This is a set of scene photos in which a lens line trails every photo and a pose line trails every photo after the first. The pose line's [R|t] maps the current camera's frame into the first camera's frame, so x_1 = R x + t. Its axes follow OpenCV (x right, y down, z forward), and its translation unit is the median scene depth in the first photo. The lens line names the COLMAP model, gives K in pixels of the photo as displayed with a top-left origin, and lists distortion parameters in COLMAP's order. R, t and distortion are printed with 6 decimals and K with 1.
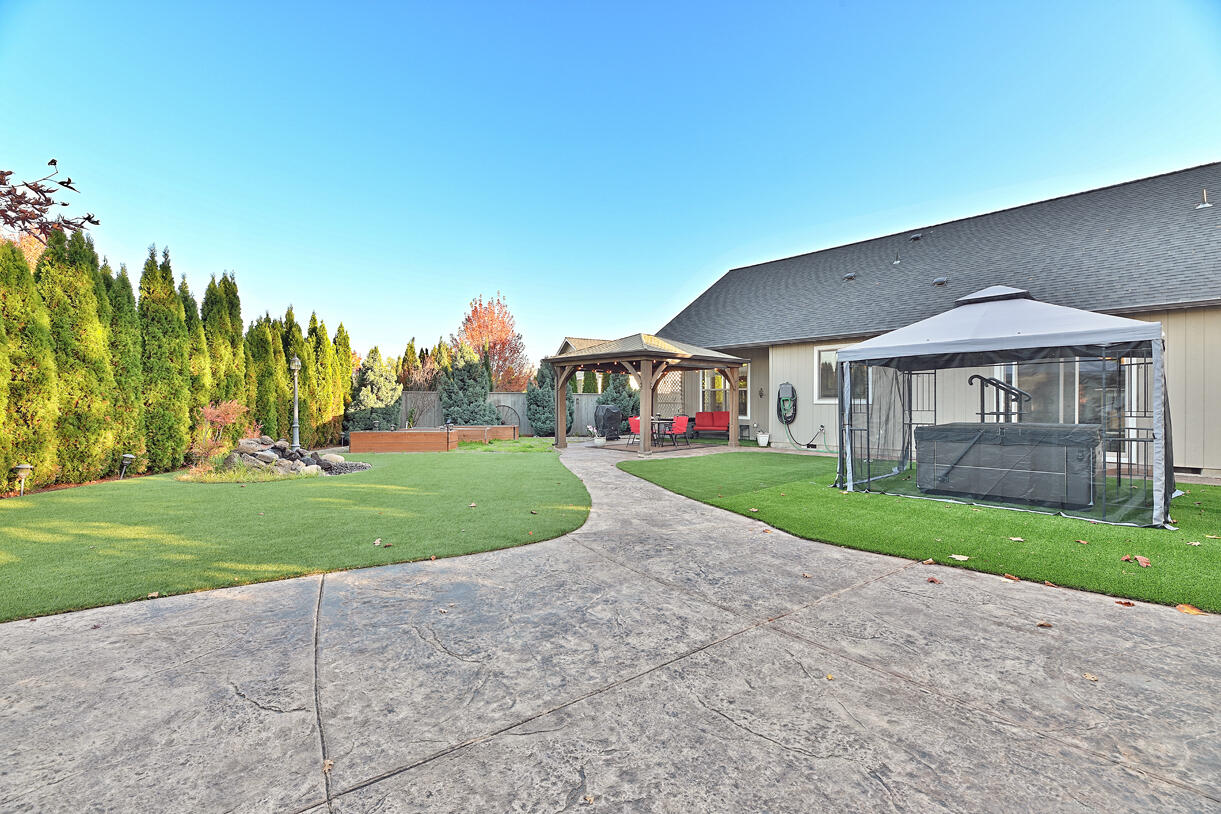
lens RADIAL K [[489.9, 0, 611.2], [0, 489.9, 414.3], [0, 0, 1]] dist [-0.000810, -0.001370]
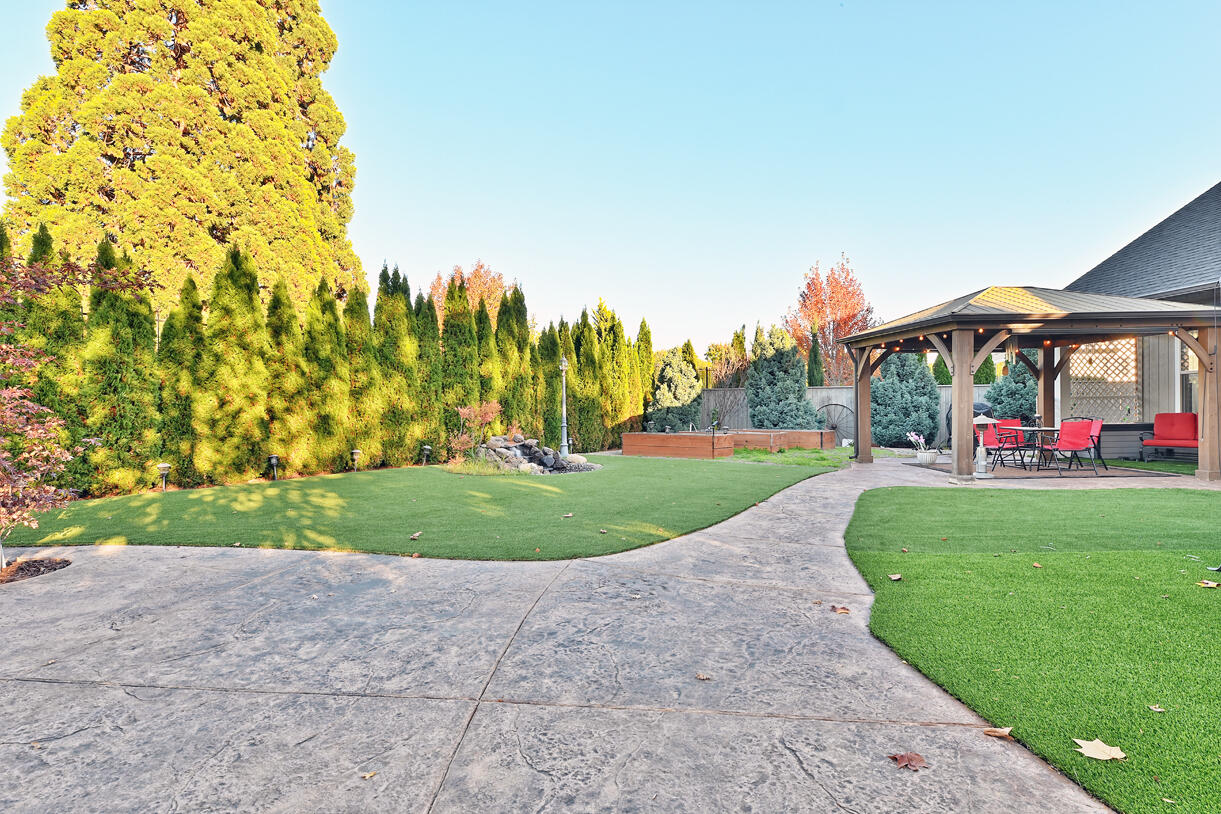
lens RADIAL K [[613.3, 0, 605.9], [0, 613.3, 397.6], [0, 0, 1]] dist [0.004600, -0.003012]
pose [[0.749627, -0.013788, -0.661717, 0.373049], [-0.006354, 0.999587, -0.028027, 0.002693], [0.661830, 0.025214, 0.749230, 0.155014]]
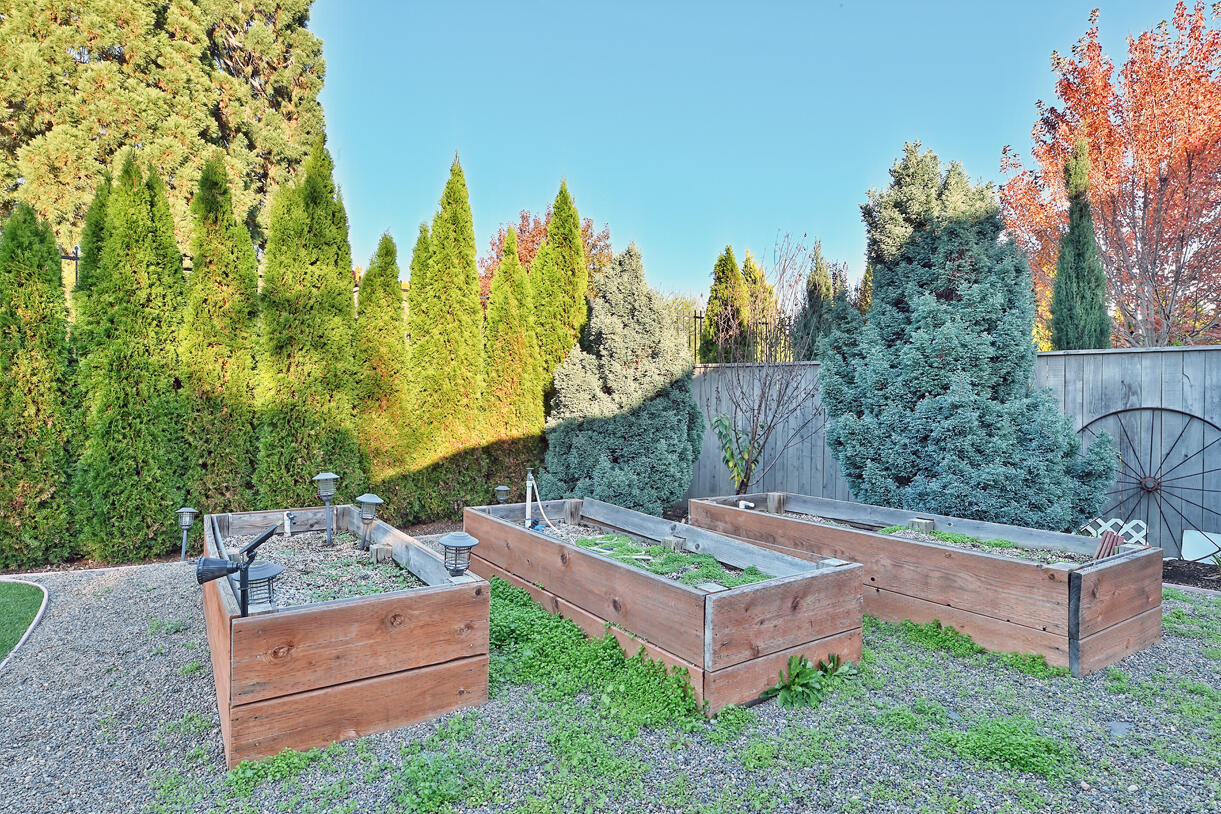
lens RADIAL K [[671.0, 0, 609.3], [0, 671.0, 403.9], [0, 0, 1]] dist [0.000080, -0.000533]
pose [[0.507827, -0.003203, -0.861453, -0.221105], [-0.013386, 0.999843, -0.011608, -0.033535], [0.861355, 0.017426, 0.507704, 1.679621]]
